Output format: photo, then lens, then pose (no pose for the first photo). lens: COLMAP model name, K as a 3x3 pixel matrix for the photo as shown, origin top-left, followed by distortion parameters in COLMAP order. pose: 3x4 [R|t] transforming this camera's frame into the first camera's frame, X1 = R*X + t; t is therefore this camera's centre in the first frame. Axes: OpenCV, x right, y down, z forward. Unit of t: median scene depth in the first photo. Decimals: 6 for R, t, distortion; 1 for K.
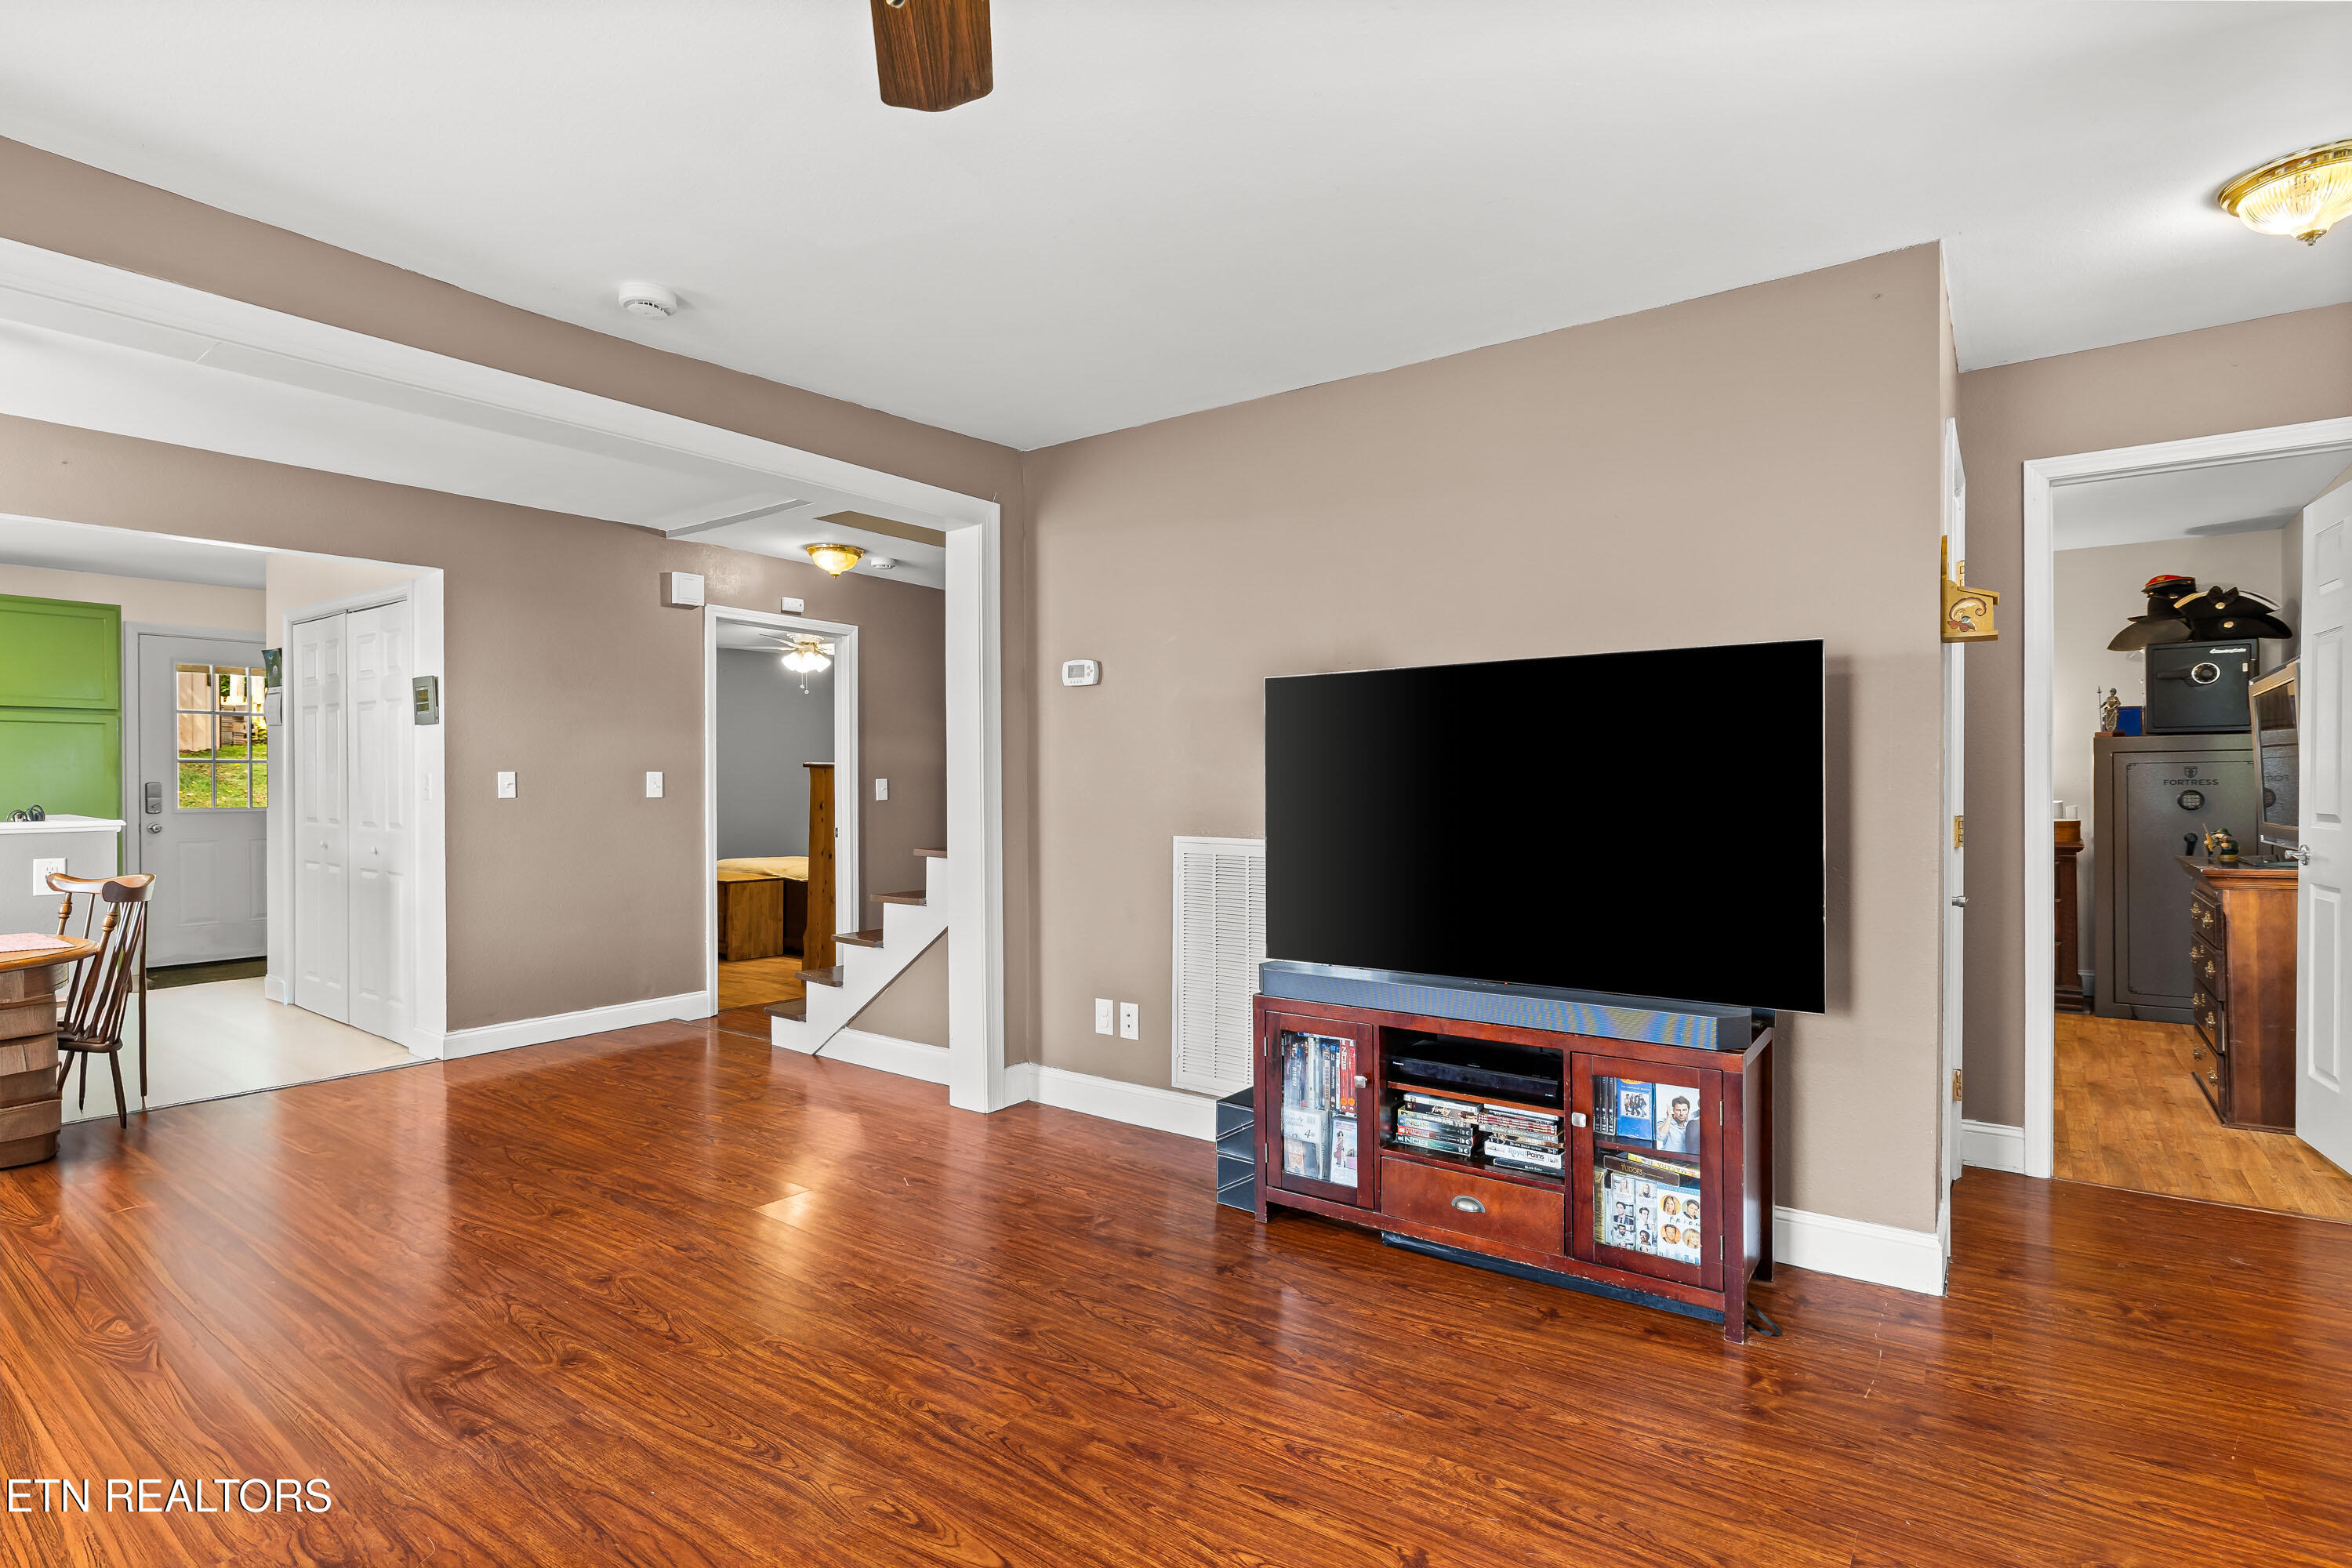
lens RADIAL K [[1183.3, 0, 1181.6], [0, 1183.3, 768.8], [0, 0, 1]] dist [-0.000700, 0.000821]
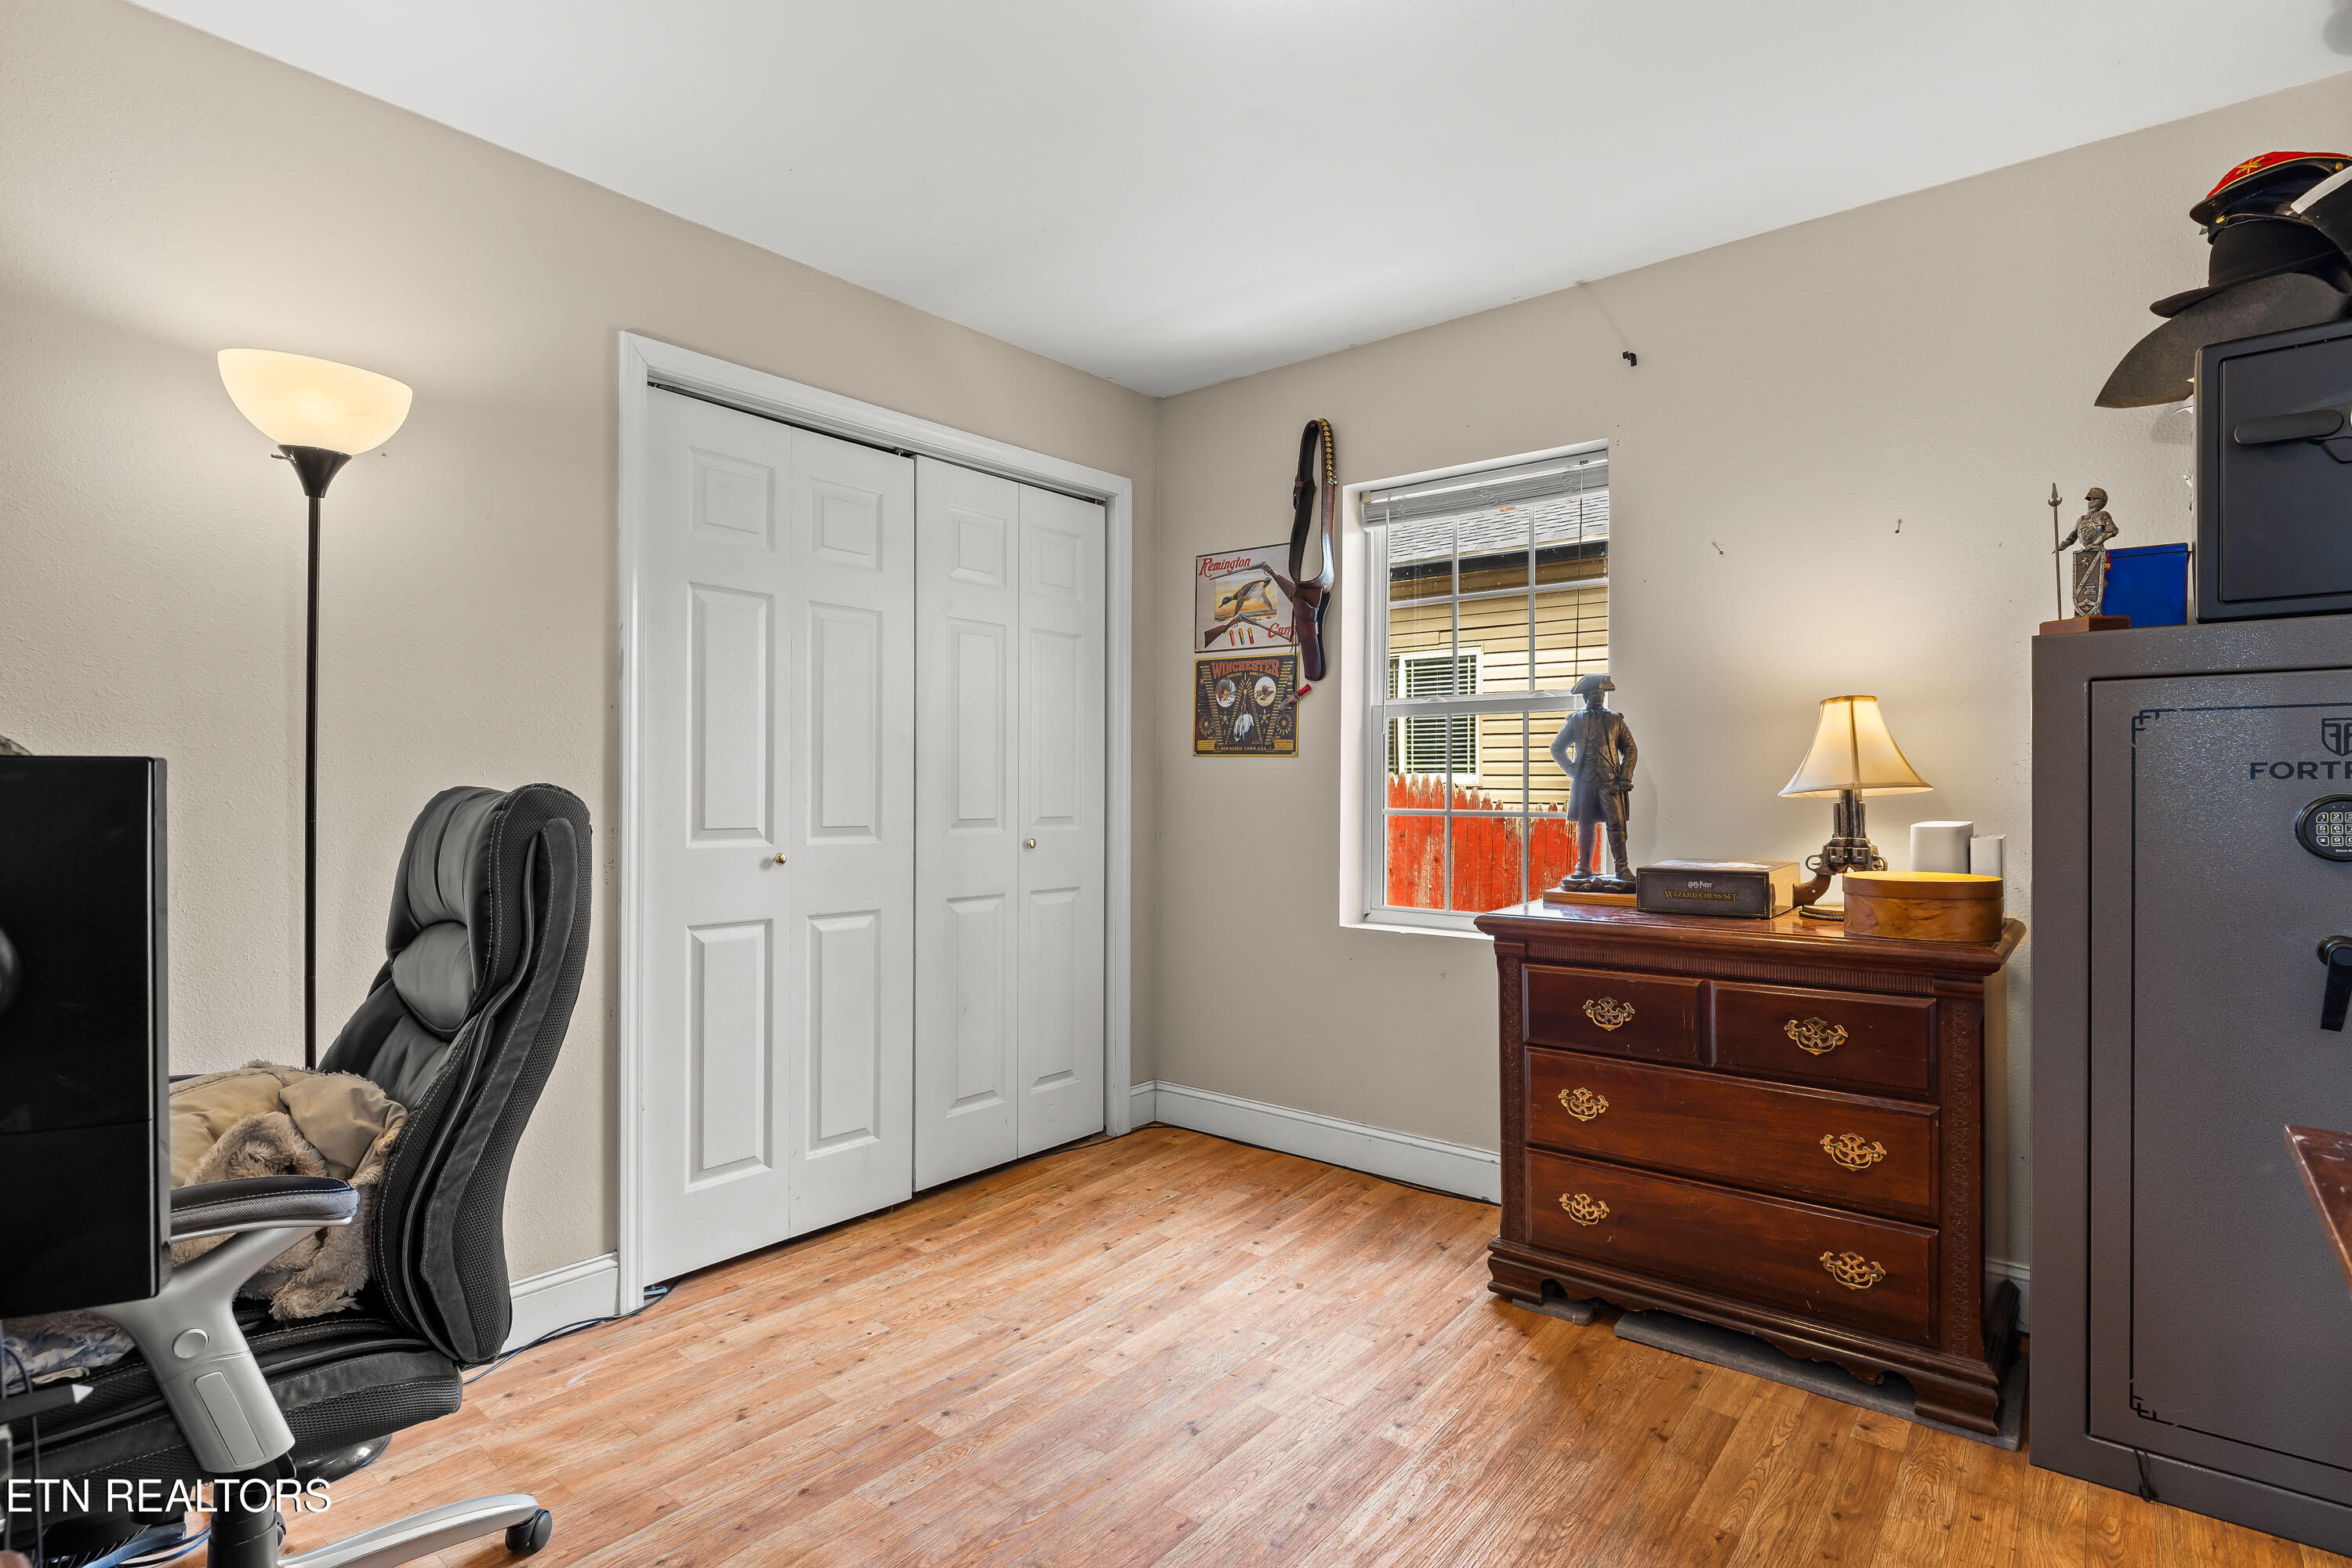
lens RADIAL K [[1183.3, 0, 1165.3], [0, 1183.3, 783.8], [0, 0, 1]] dist [-0.000700, 0.000821]
pose [[0.999273, 0.016107, -0.034549, 0.536249], [-0.016168, 0.999868, -0.001488, 0.019739], [0.034521, 0.002046, 0.999402, 0.656092]]
